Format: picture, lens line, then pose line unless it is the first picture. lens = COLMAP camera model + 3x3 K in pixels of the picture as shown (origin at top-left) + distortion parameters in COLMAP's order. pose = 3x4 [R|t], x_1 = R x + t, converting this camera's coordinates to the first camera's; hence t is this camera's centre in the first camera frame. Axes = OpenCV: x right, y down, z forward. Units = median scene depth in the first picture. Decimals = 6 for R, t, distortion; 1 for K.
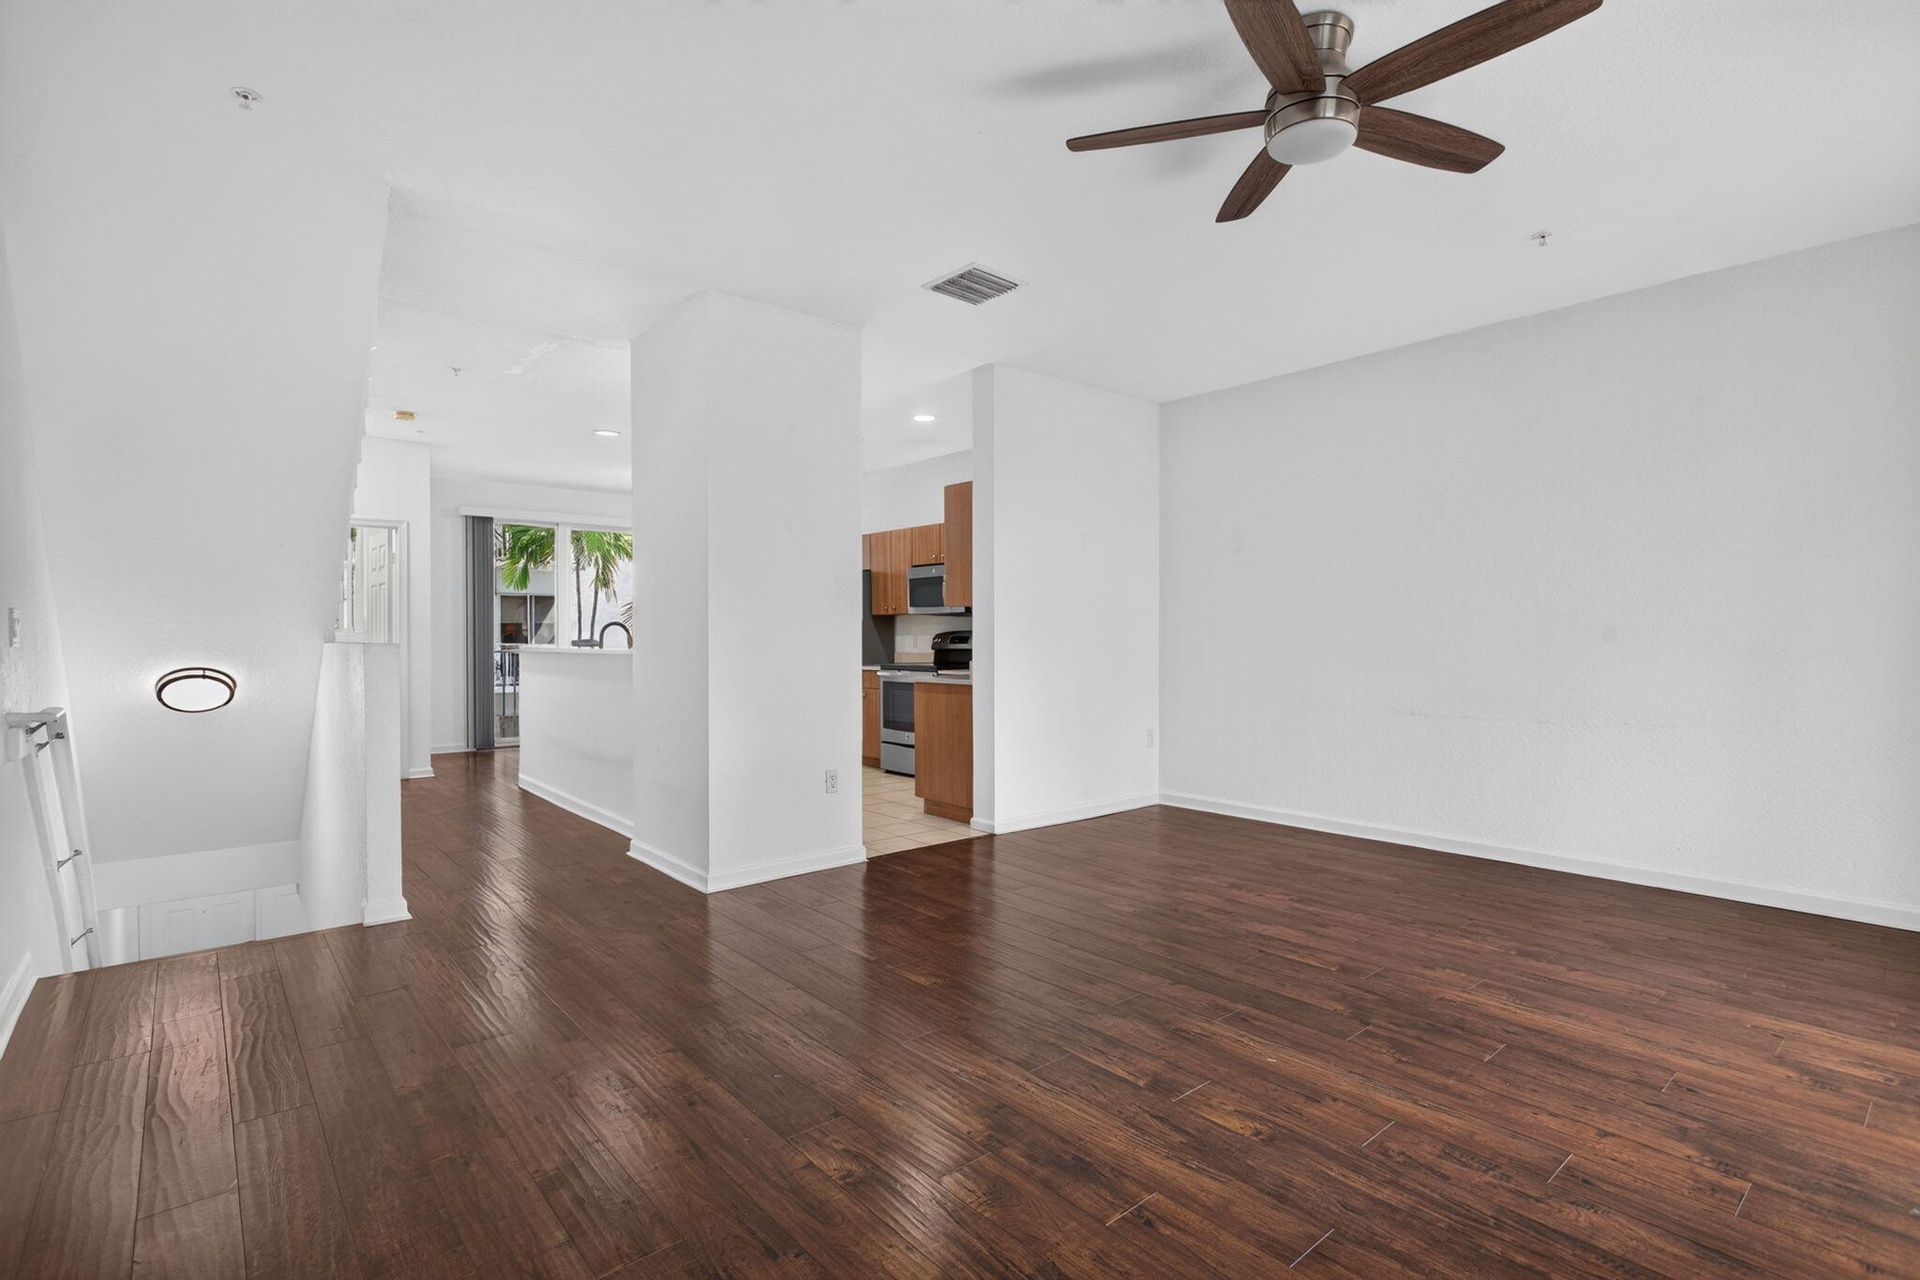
lens RADIAL K [[911.7, 0, 950.2], [0, 911.7, 643.5], [0, 0, 1]] dist [-0.001712, -0.000774]
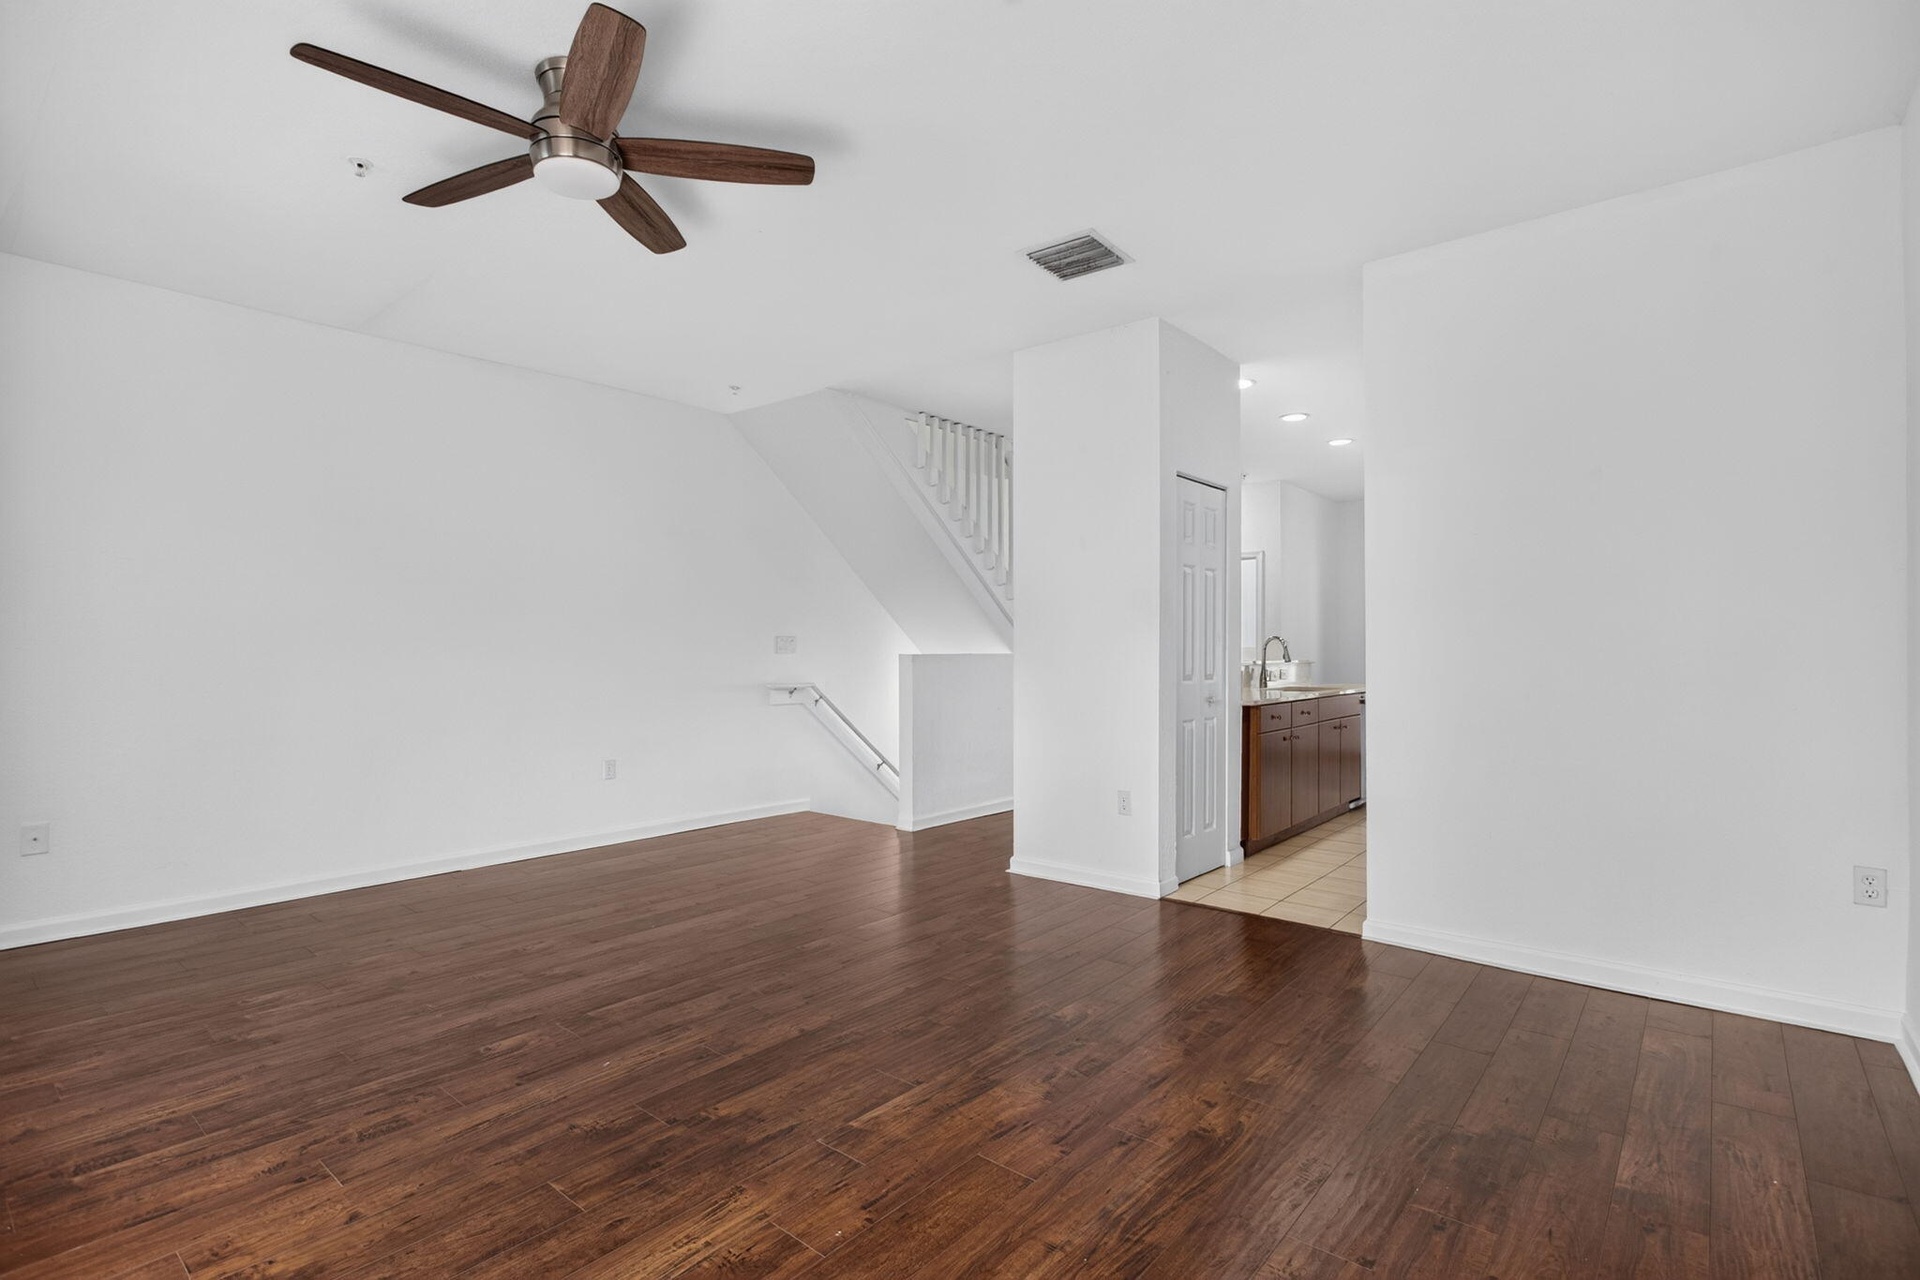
lens RADIAL K [[911.7, 0, 941.6], [0, 911.7, 630.8], [0, 0, 1]] dist [-0.001712, -0.000774]
pose [[0.165113, -0.016877, -0.986130, 1.300604], [-0.010655, 0.999765, -0.018894, -0.014246], [0.986217, 0.013627, 0.164894, 1.082906]]
